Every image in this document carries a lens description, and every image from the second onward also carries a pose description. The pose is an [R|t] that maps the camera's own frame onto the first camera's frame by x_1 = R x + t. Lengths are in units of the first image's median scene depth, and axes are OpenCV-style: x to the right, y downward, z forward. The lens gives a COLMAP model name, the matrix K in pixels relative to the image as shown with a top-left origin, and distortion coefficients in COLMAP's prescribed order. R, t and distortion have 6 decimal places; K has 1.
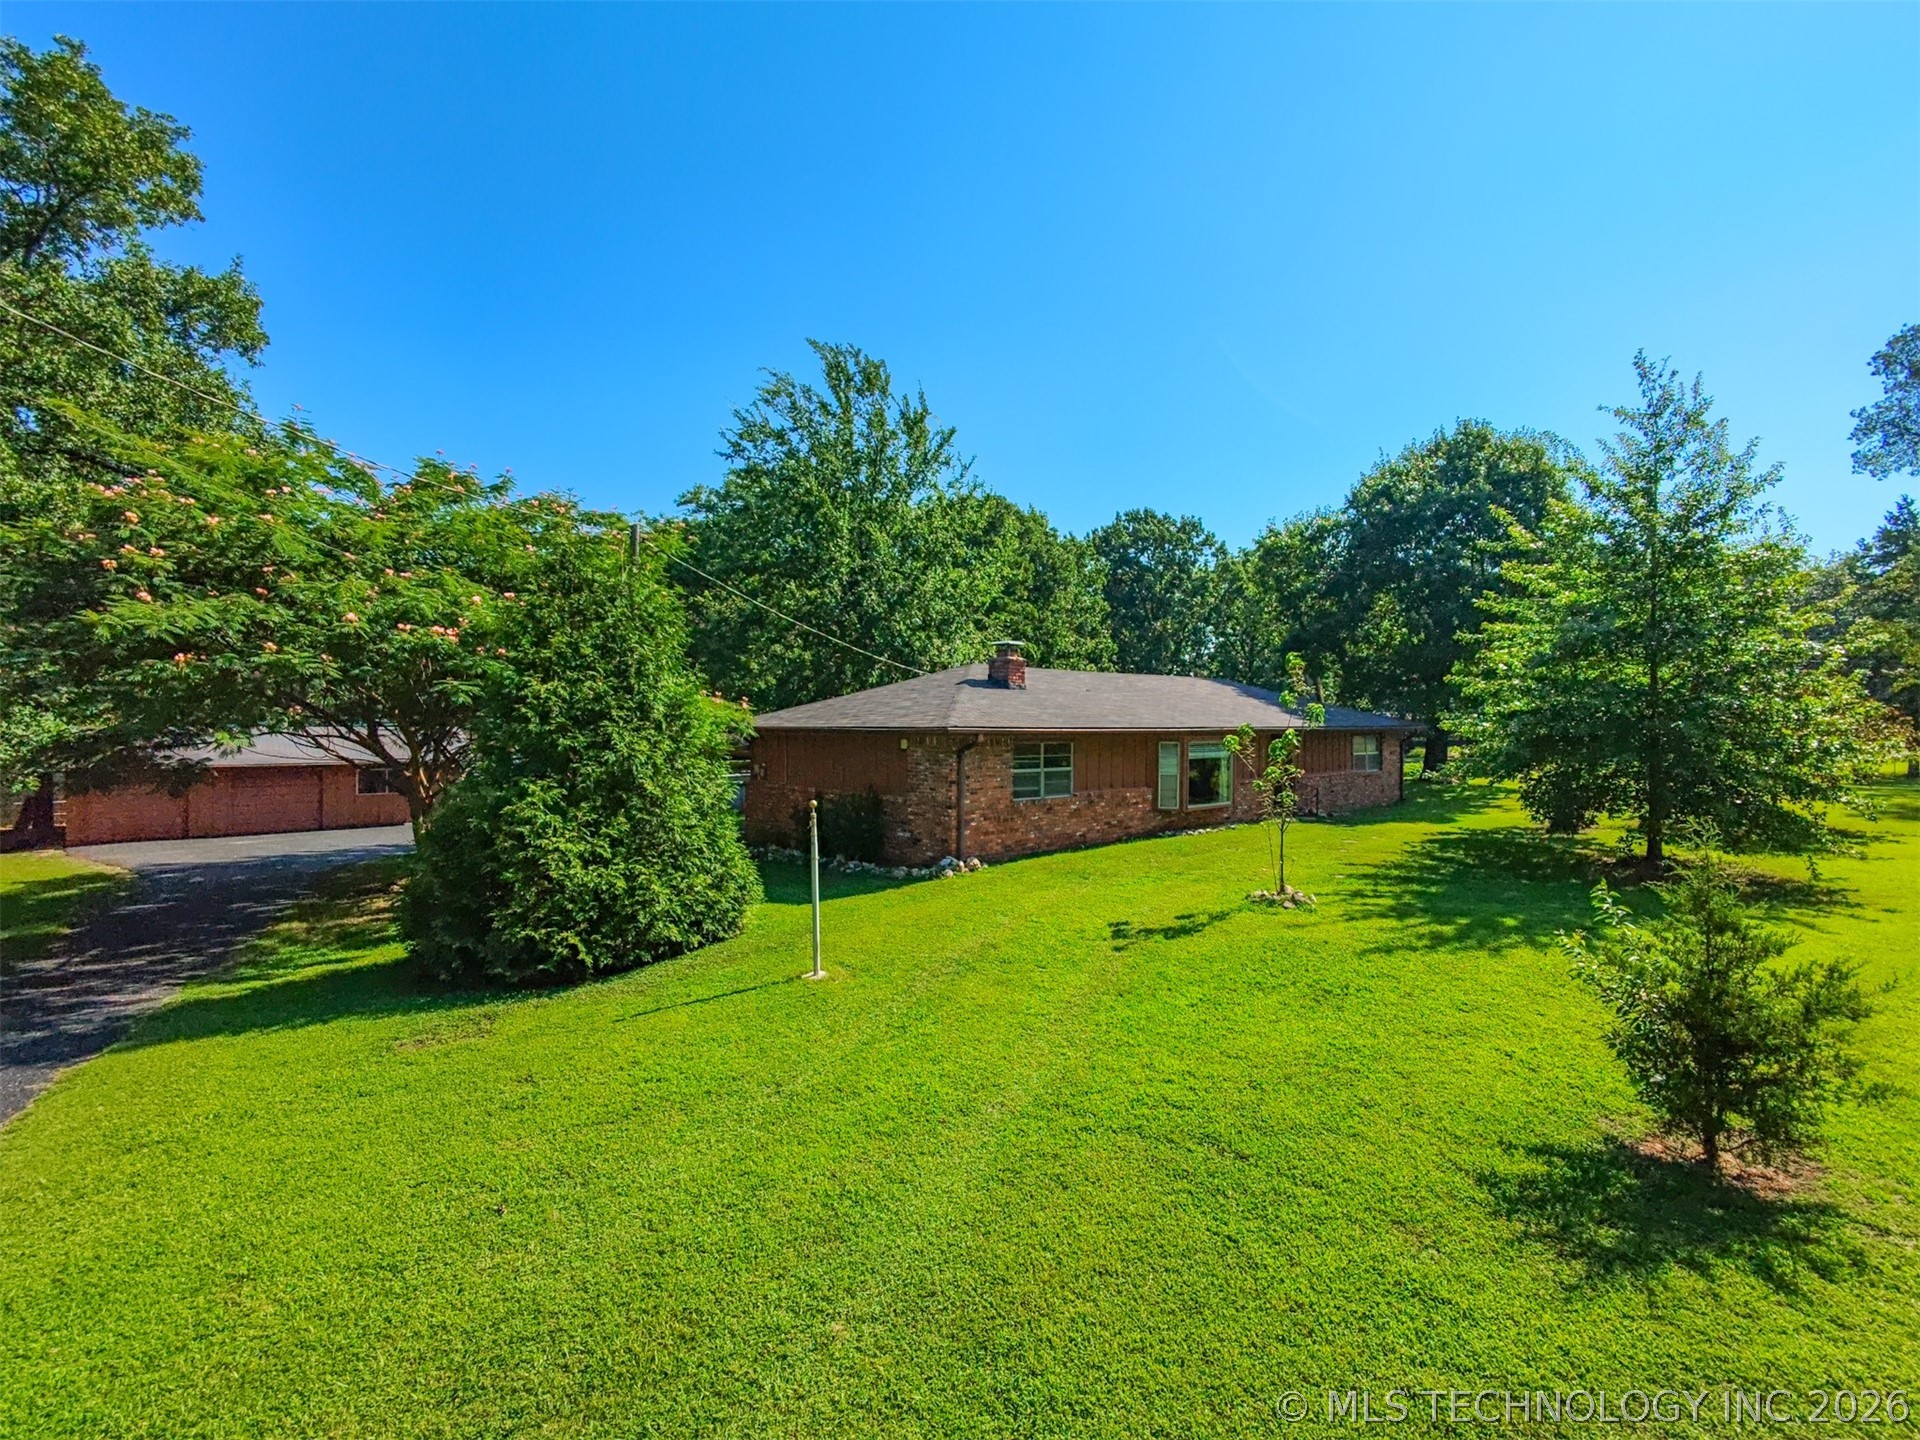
lens RADIAL K [[891.2, 0, 964.1], [0, 891.2, 720.0], [0, 0, 1]] dist [0.001000, 0.000912]
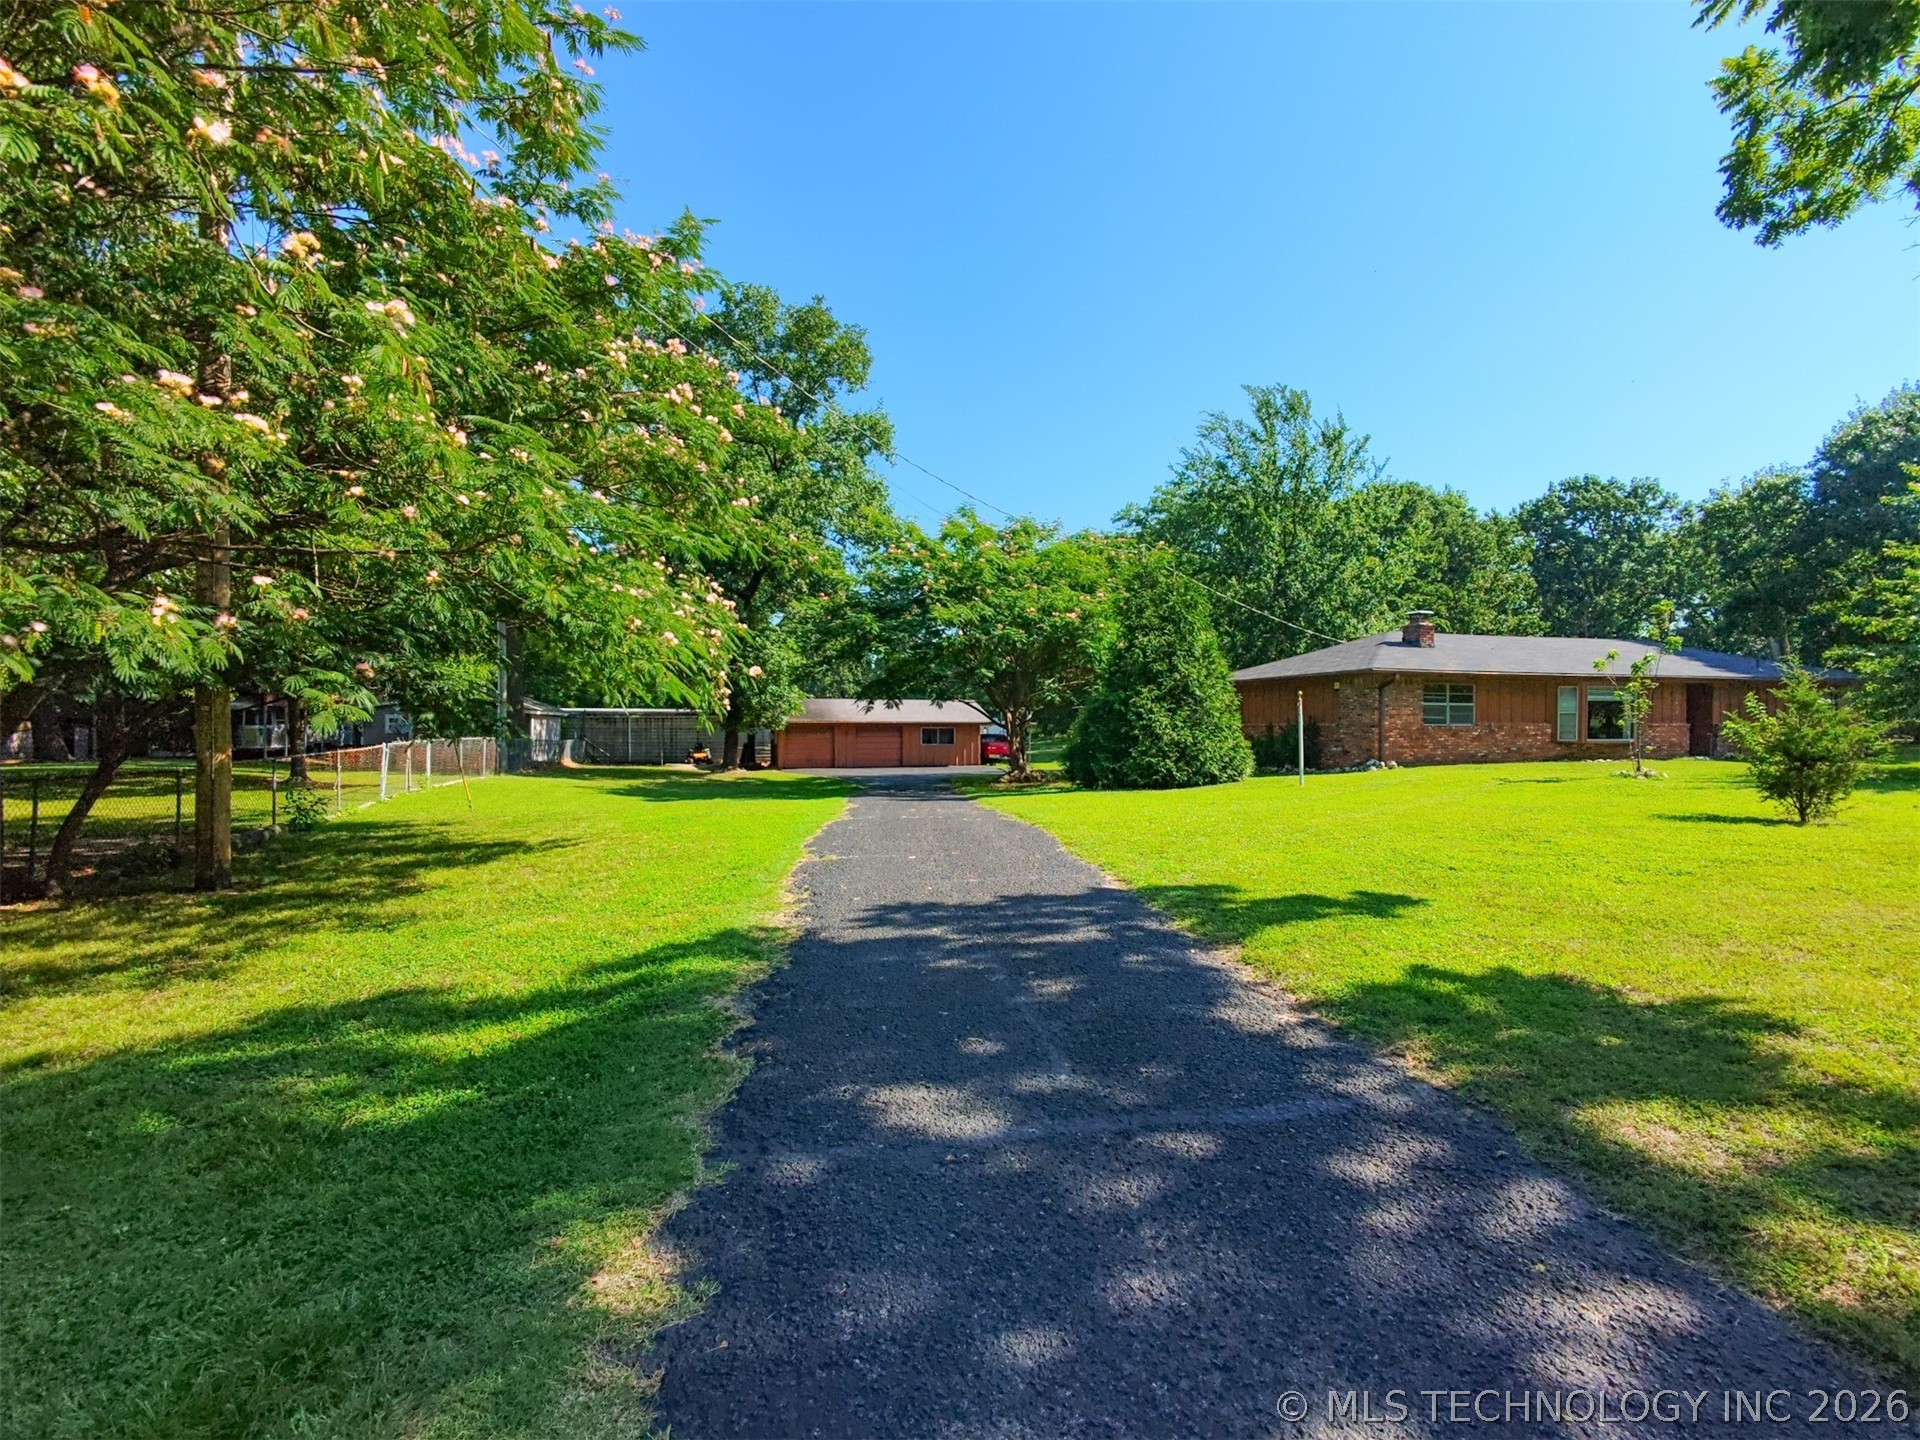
lens RADIAL K [[891.2, 0, 962.6], [0, 891.2, 731.6], [0, 0, 1]] dist [0.001000, 0.000912]
pose [[0.910314, -0.000312, -0.413918, -0.012594], [0.004625, 0.999945, 0.009420, 0.046962], [0.413892, -0.010489, 0.910265, -0.298054]]
